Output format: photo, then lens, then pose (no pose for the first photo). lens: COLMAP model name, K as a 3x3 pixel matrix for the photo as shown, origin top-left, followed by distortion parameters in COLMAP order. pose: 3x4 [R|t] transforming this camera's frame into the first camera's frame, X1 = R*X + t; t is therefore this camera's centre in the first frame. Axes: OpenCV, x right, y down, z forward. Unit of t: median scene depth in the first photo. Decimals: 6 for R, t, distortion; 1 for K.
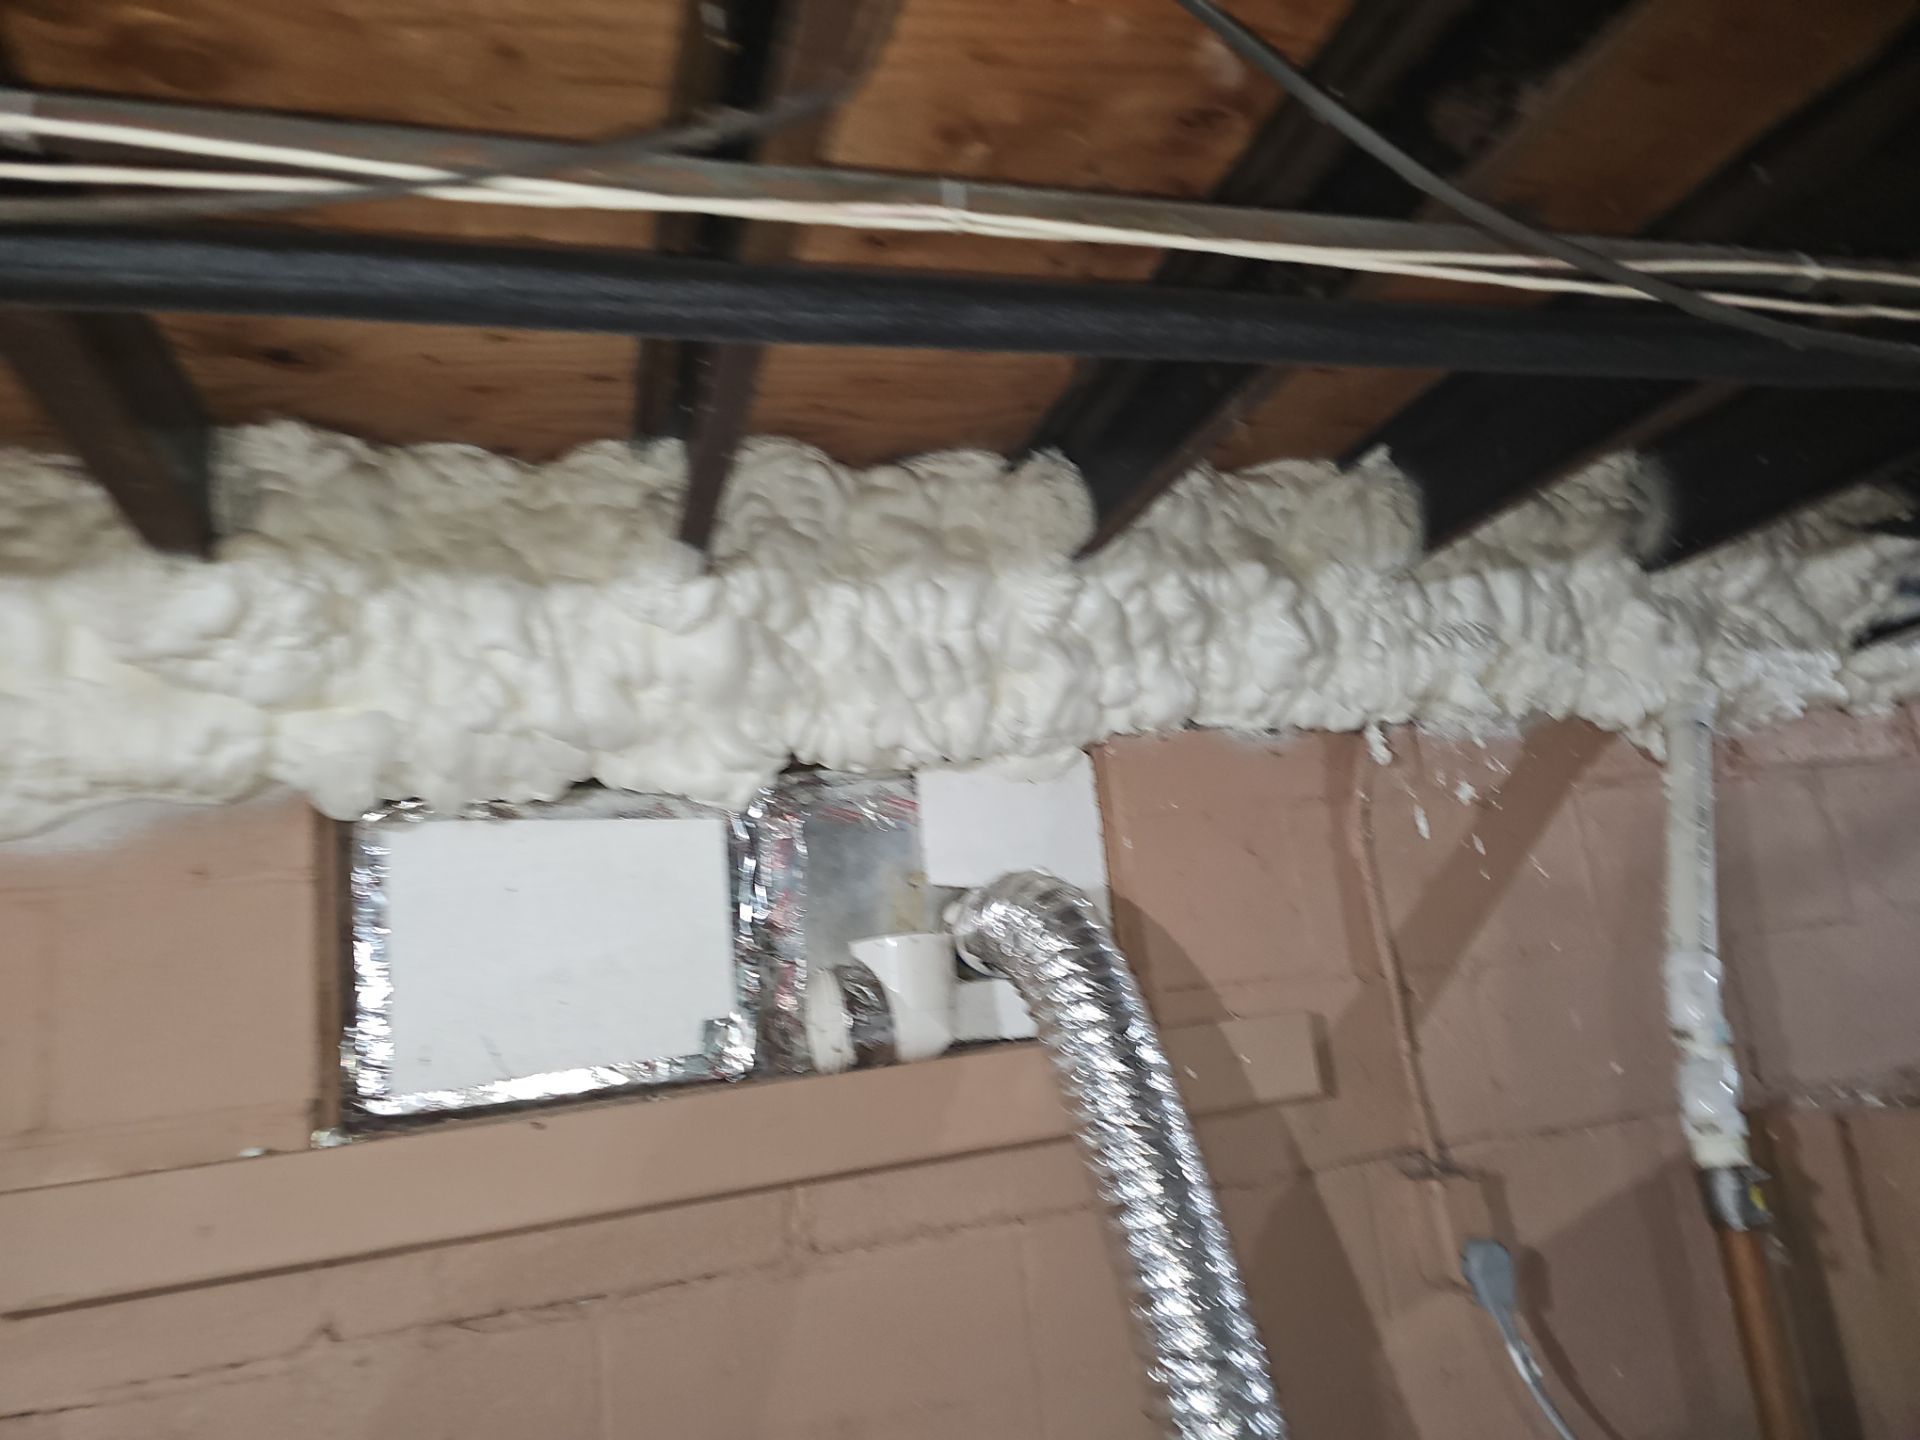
lens RADIAL K [[1372.5, 0, 904.8], [0, 1372.5, 727.0], [0, 0, 1]] dist [0.035580, -0.021149]
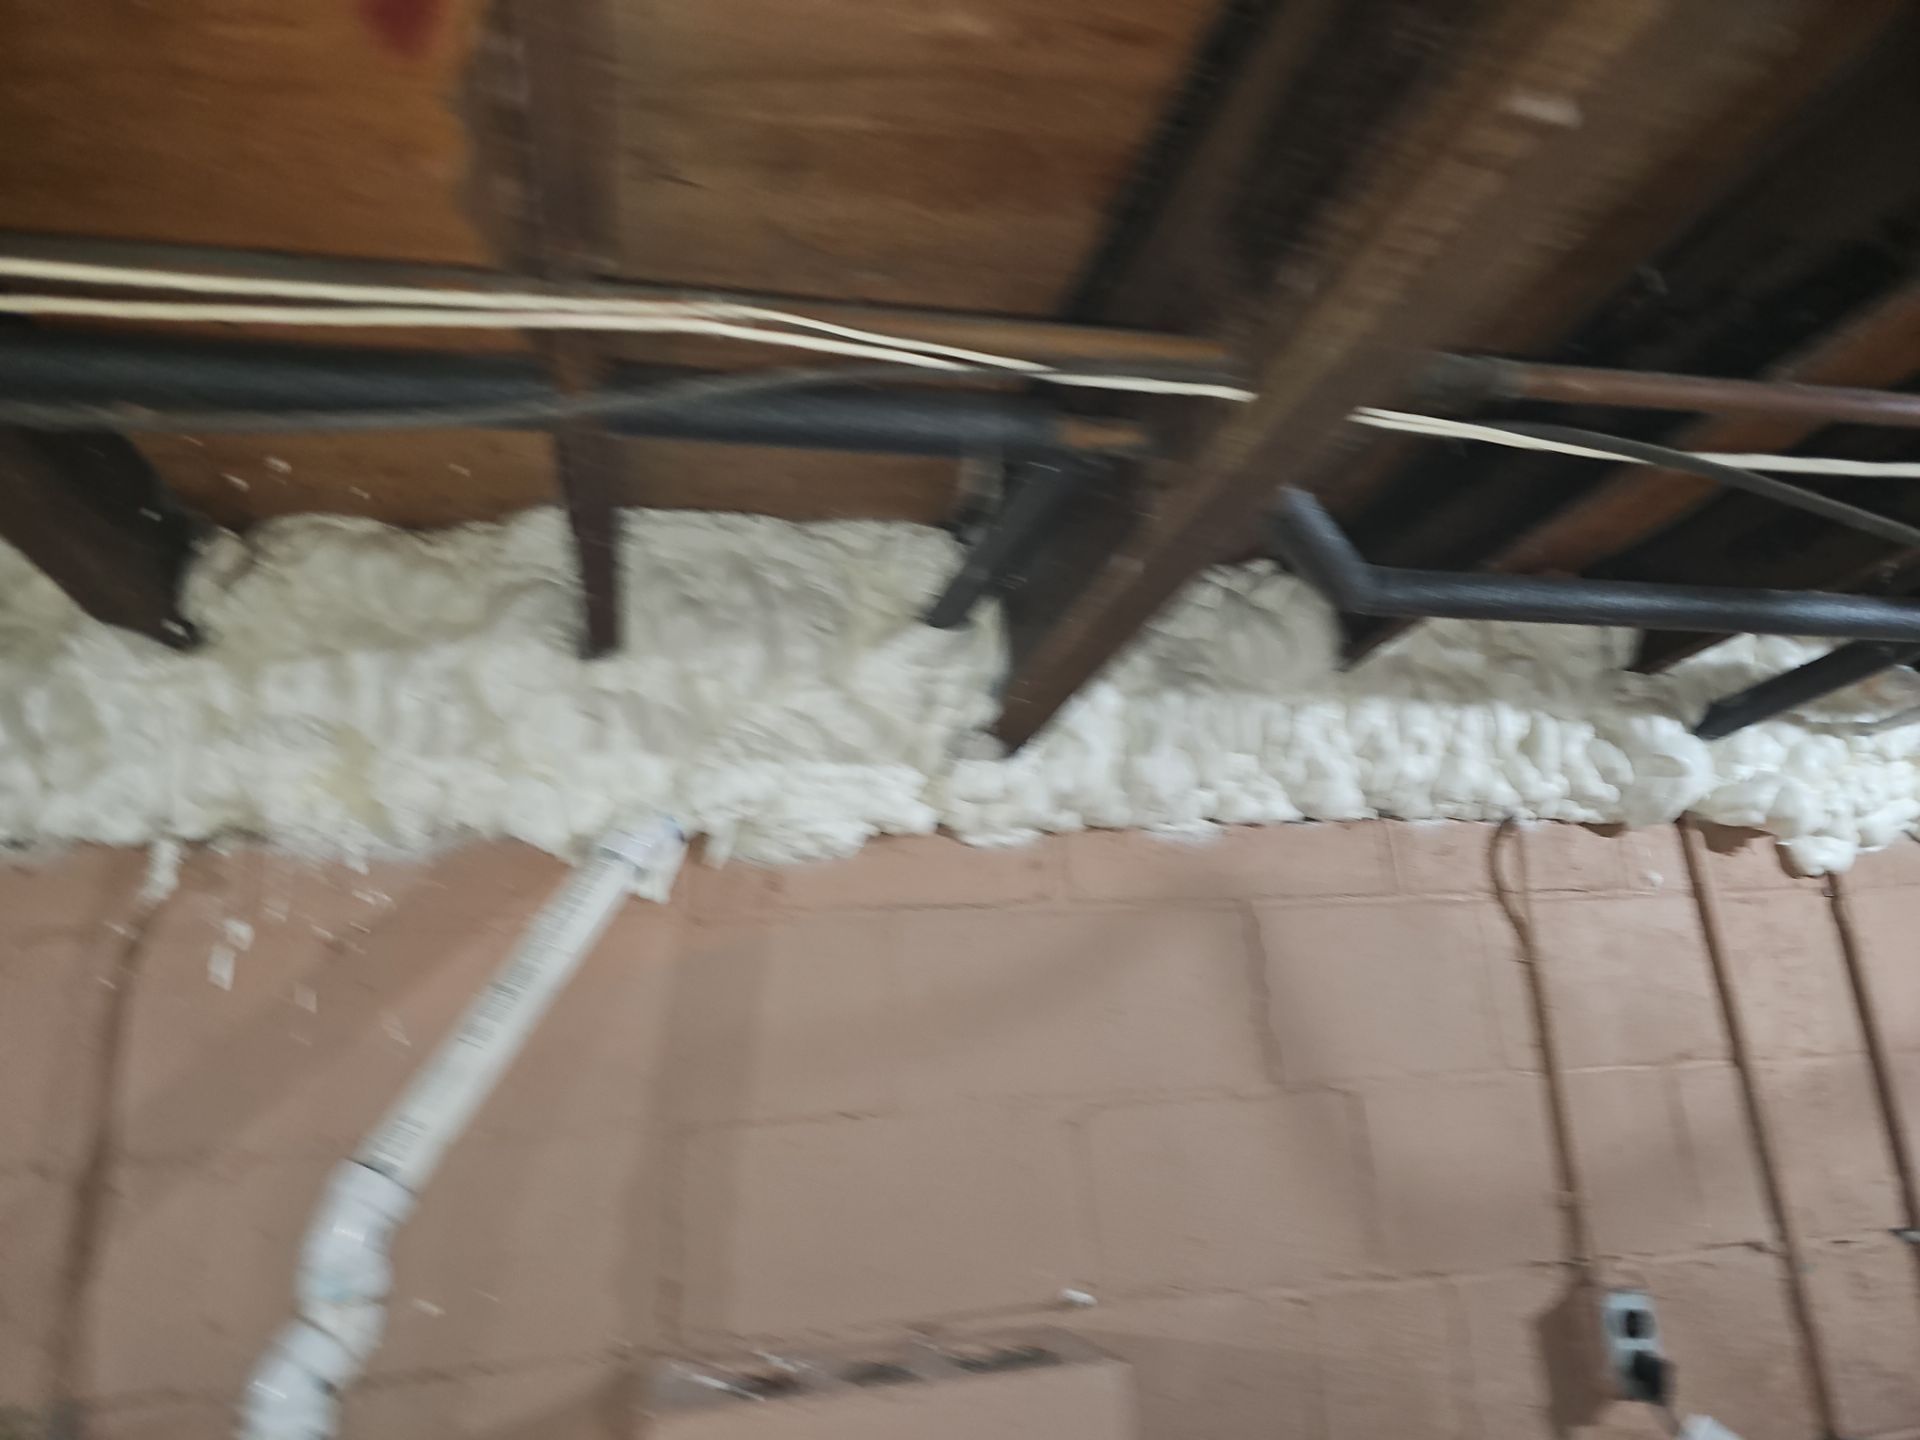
lens RADIAL K [[1266.5, 0, 958.0], [0, 1266.5, 719.3], [0, 0, 1]] dist [0.040934, -0.032791]
pose [[0.993854, 0.025404, -0.107747, 0.786683], [-0.034189, 0.996169, -0.080490, -0.024060], [0.105289, 0.083679, 0.990915, 0.283434]]
